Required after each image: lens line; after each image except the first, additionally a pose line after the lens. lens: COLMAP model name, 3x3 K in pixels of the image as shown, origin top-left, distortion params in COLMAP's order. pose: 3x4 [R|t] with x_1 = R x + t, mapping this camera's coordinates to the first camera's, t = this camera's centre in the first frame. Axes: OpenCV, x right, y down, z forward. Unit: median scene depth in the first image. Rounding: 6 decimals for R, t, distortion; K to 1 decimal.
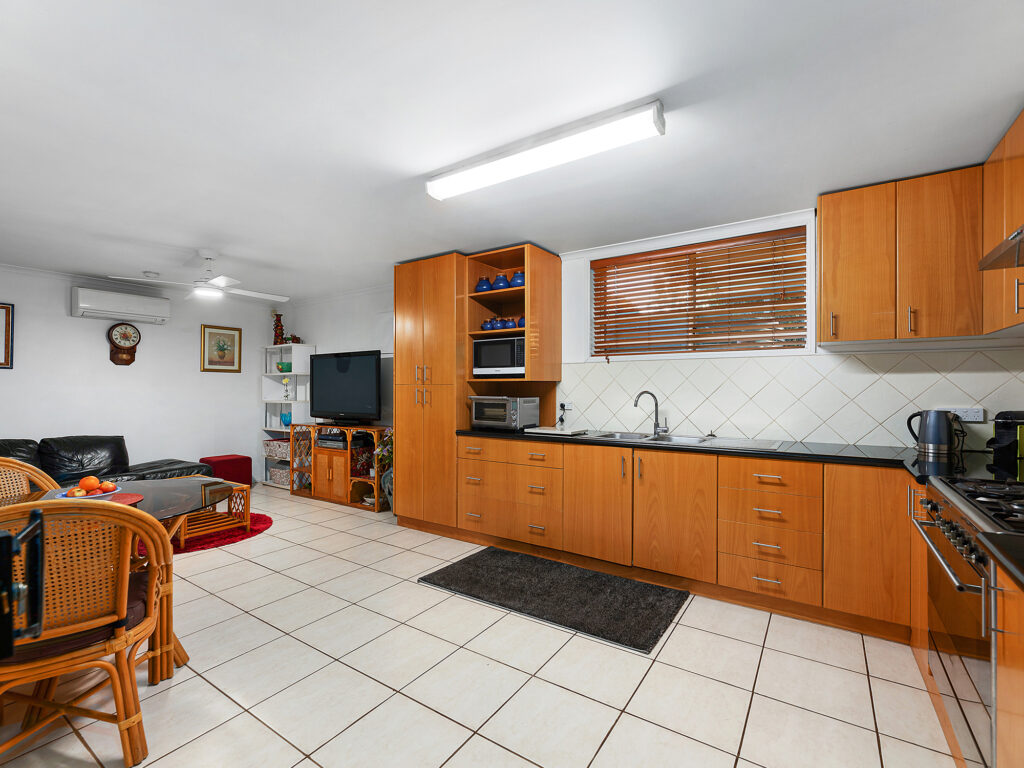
lens RADIAL K [[470.7, 0, 512.0], [0, 470.7, 386.2], [0, 0, 1]] dist [-0.000459, 0.000208]
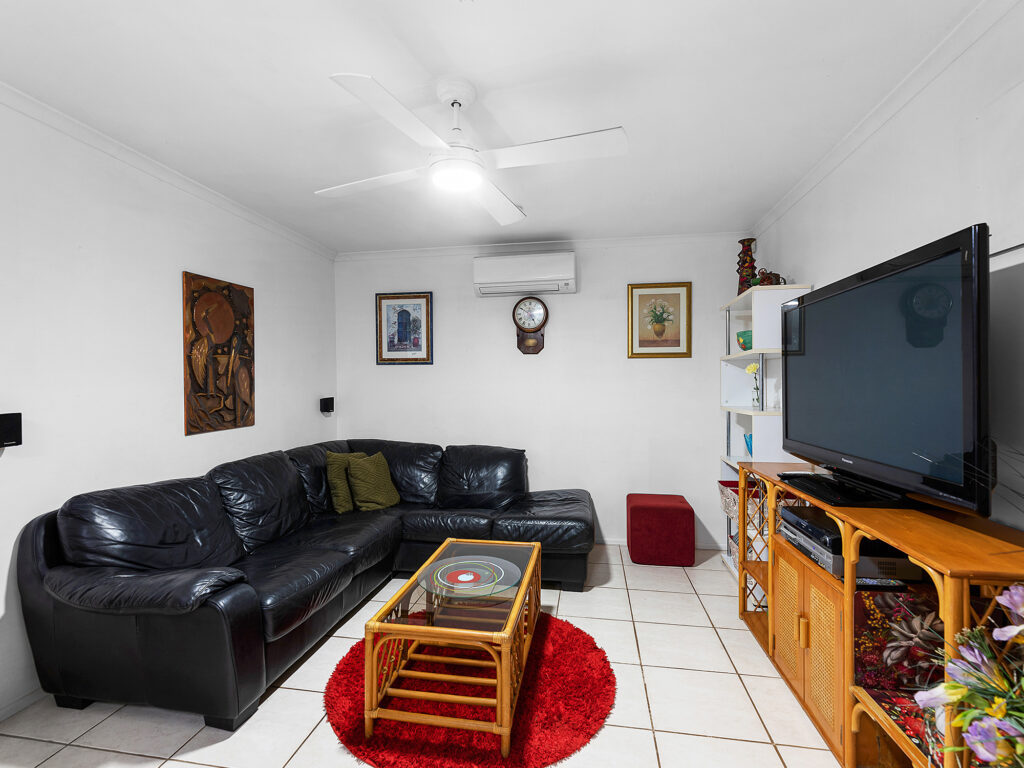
lens RADIAL K [[470.7, 0, 514.8], [0, 470.7, 385.7], [0, 0, 1]] dist [-0.000459, 0.000208]
pose [[0.406341, -0.003780, -0.913714, -0.146132], [0.010746, 0.999942, 0.000642, 0.004151], [0.913658, -0.010080, 0.406358, 0.627901]]
